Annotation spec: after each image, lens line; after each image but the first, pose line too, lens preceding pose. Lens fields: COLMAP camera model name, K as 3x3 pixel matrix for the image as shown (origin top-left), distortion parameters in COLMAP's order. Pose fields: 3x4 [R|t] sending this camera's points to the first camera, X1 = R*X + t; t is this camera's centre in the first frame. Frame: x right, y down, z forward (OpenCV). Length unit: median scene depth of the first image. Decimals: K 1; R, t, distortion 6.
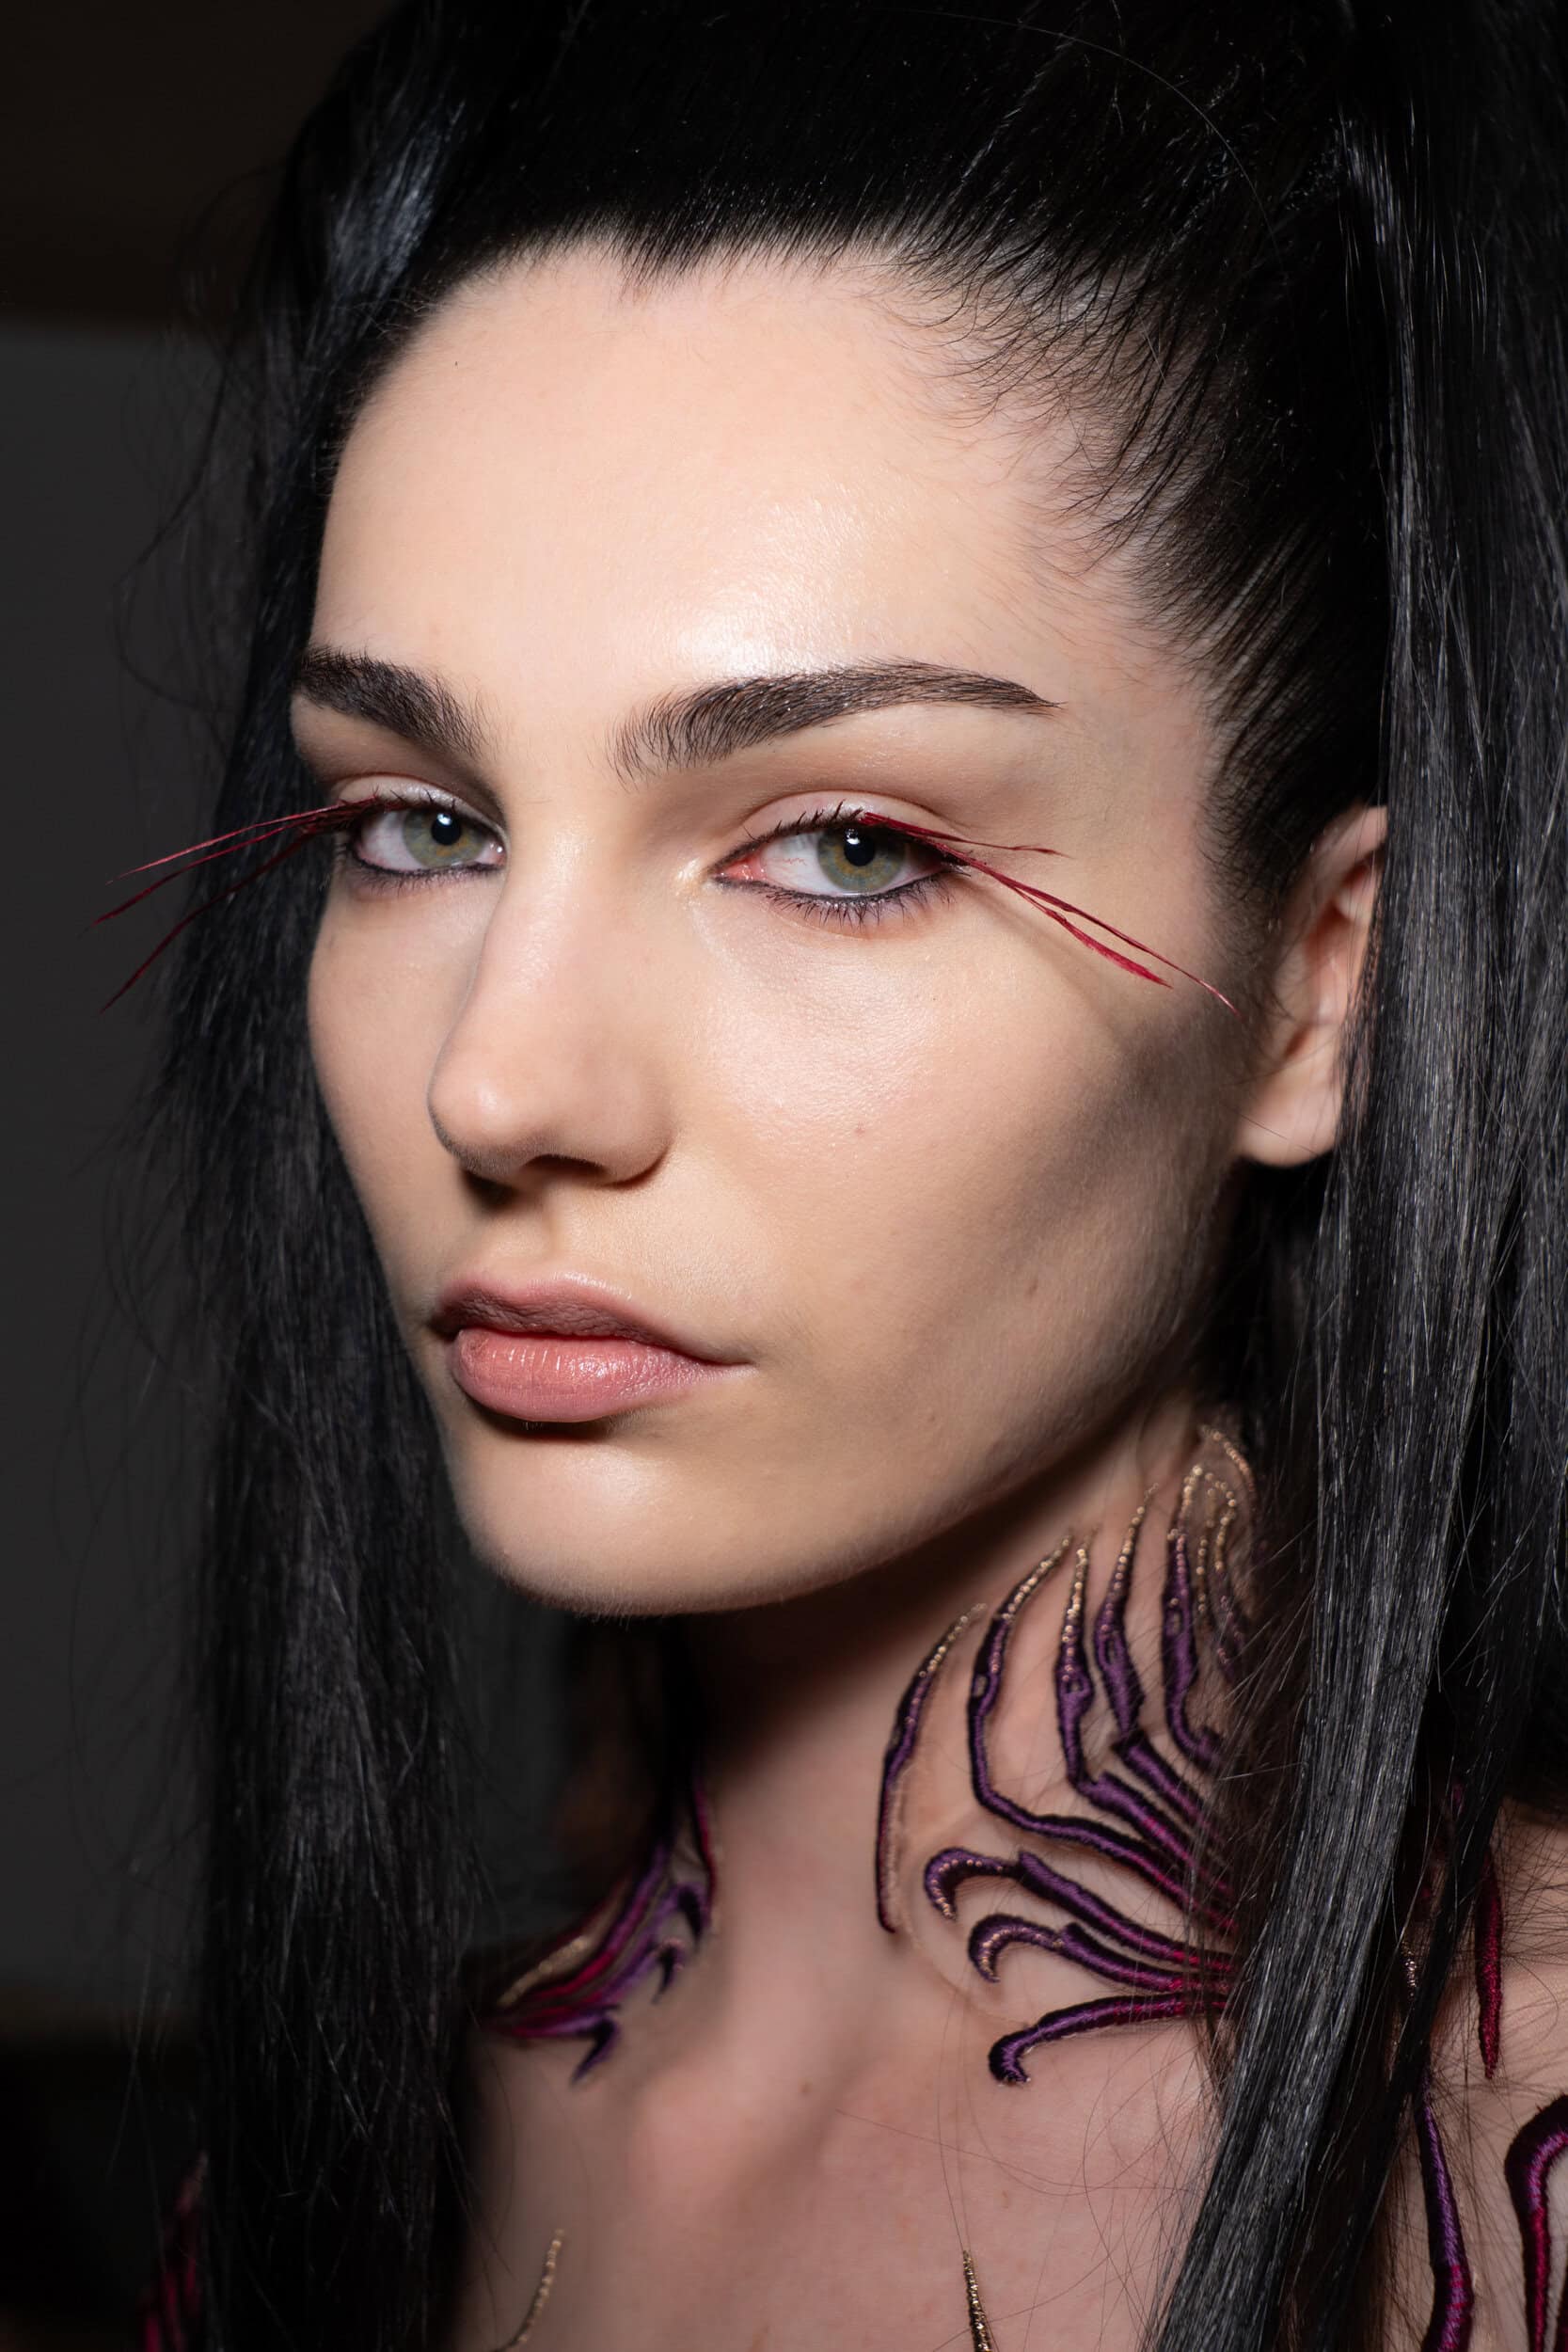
lens RADIAL K [[3592.0, 0, 771.2], [0, 3592.0, 1195.1], [0, 0, 1]] dist [0.044346, 0.000000]
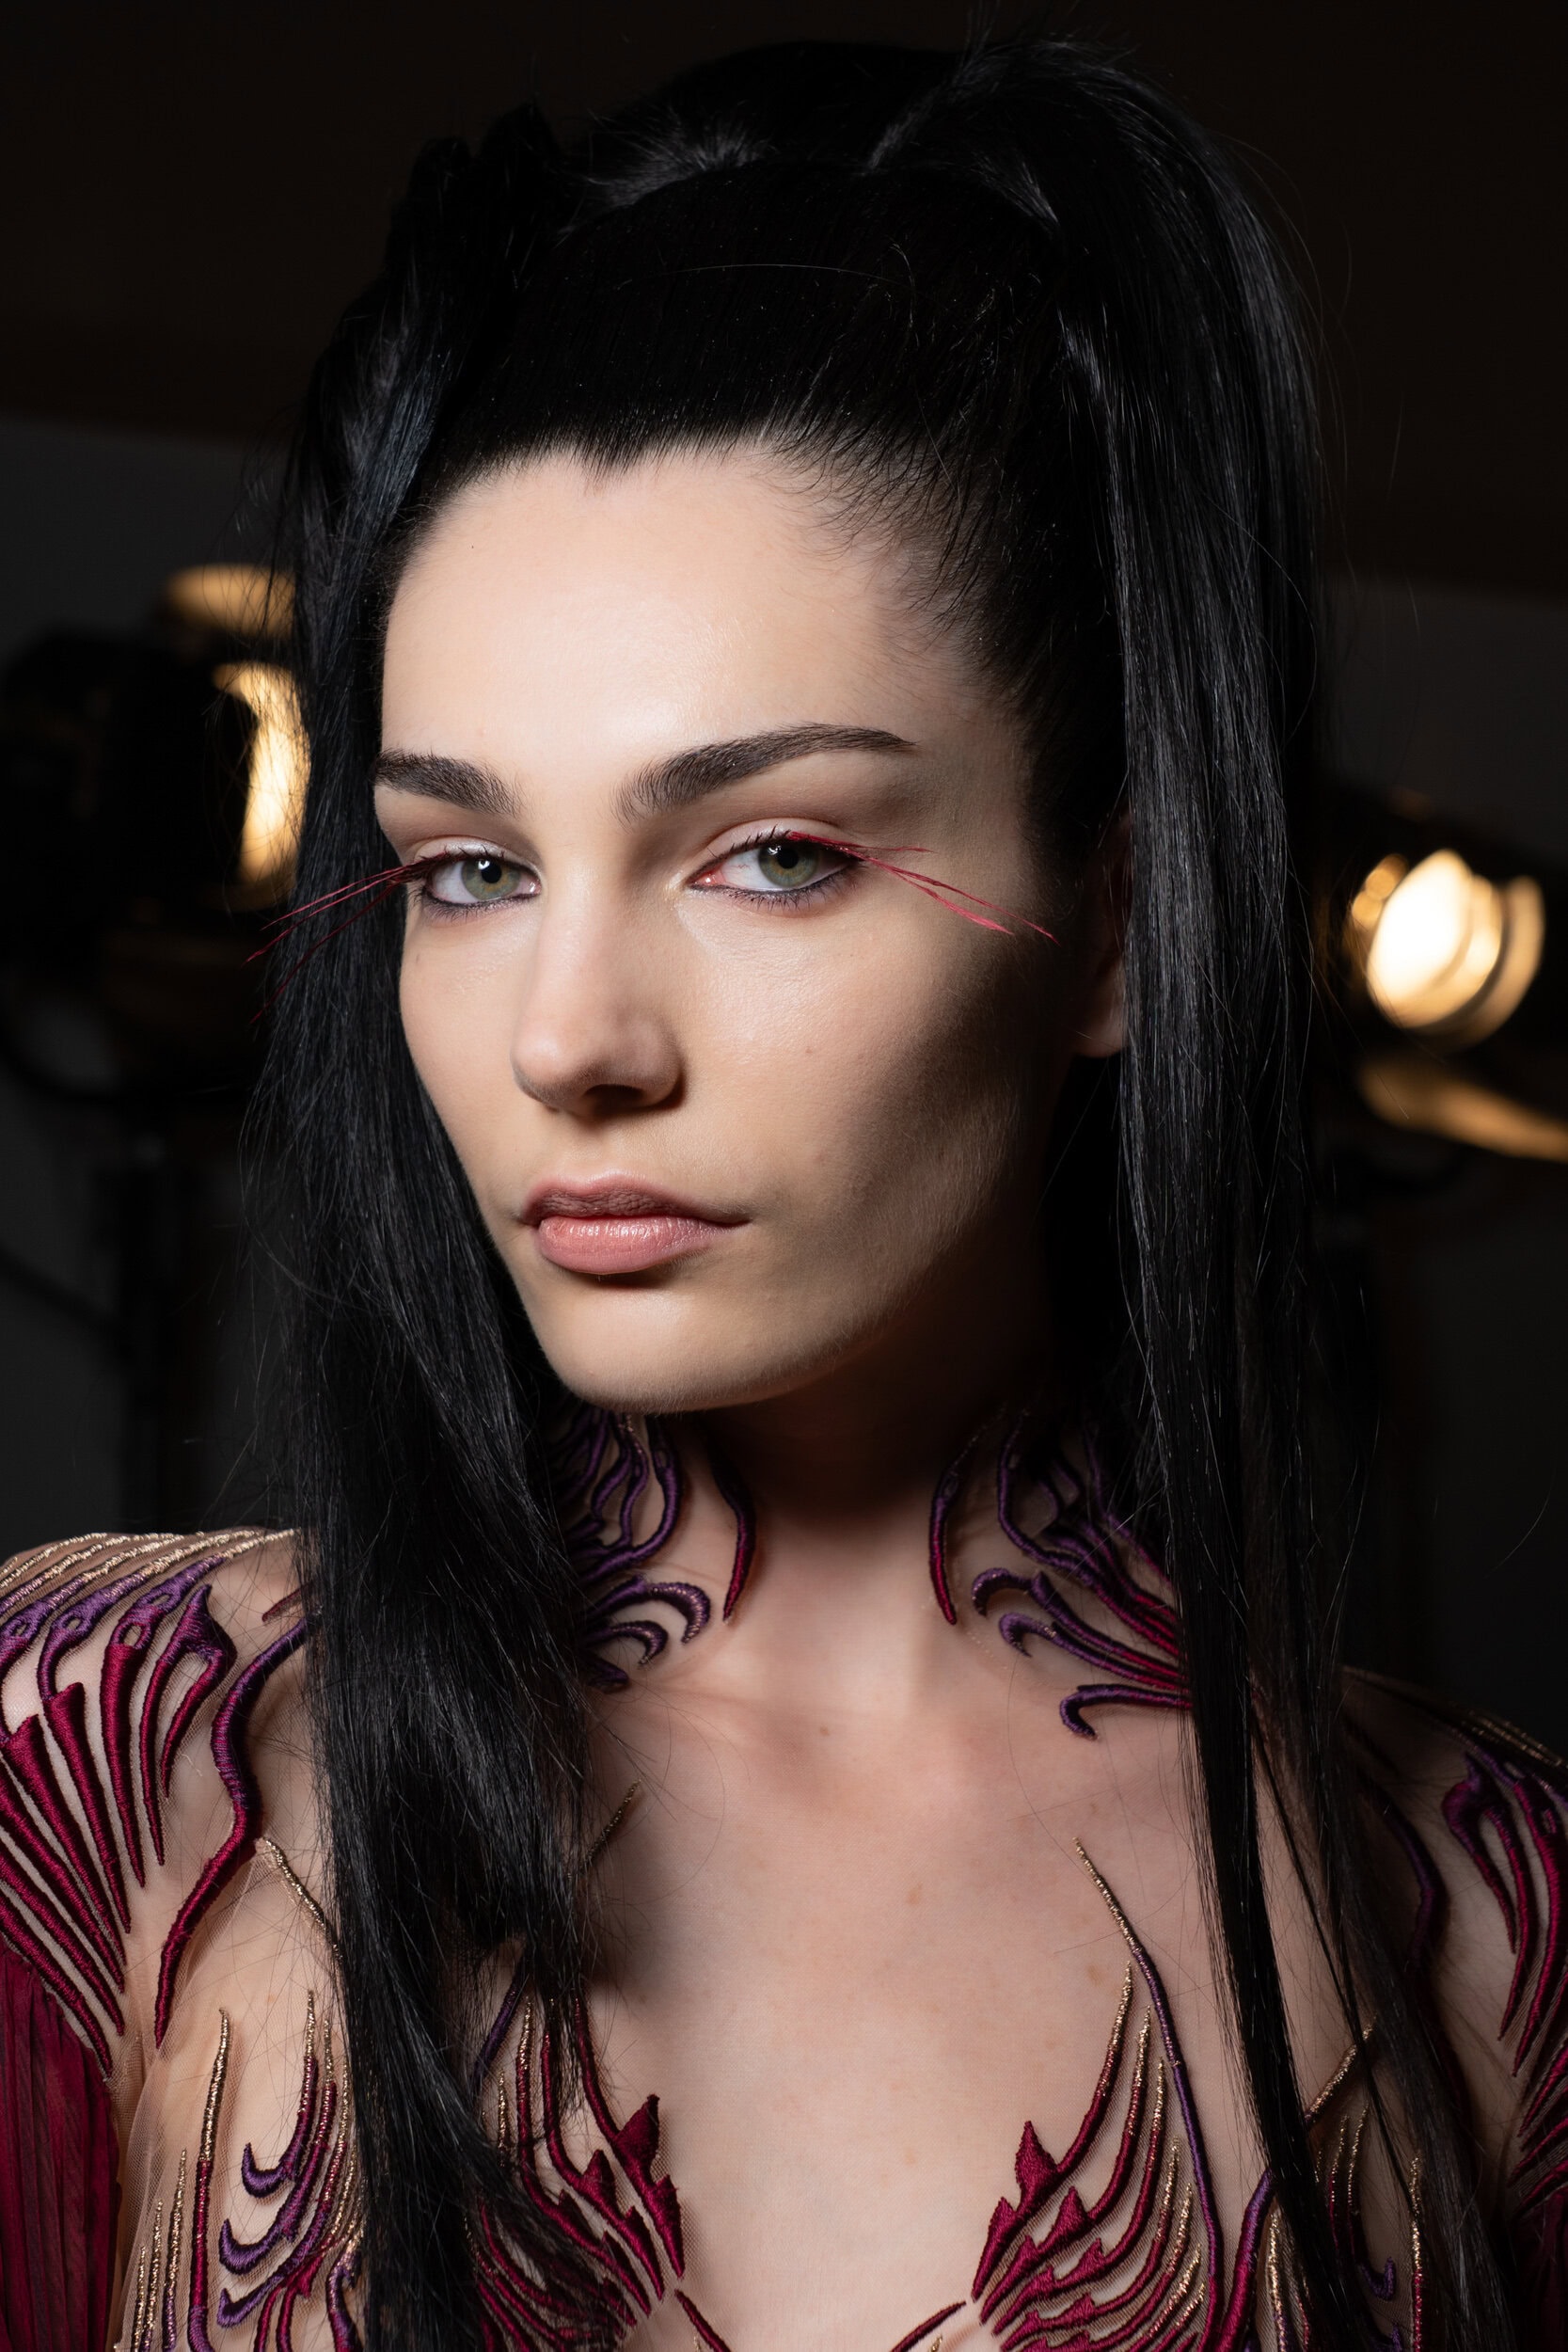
lens RADIAL K [[3592.0, 0, 797.5], [0, 3592.0, 1175.8], [0, 0, 1]] dist [0.044346, 0.000000]
pose [[0.993876, -0.101039, 0.044728, -0.049167], [0.101752, 0.994712, -0.013943, 0.051085], [-0.043083, 0.018409, 0.998902, -0.433291]]
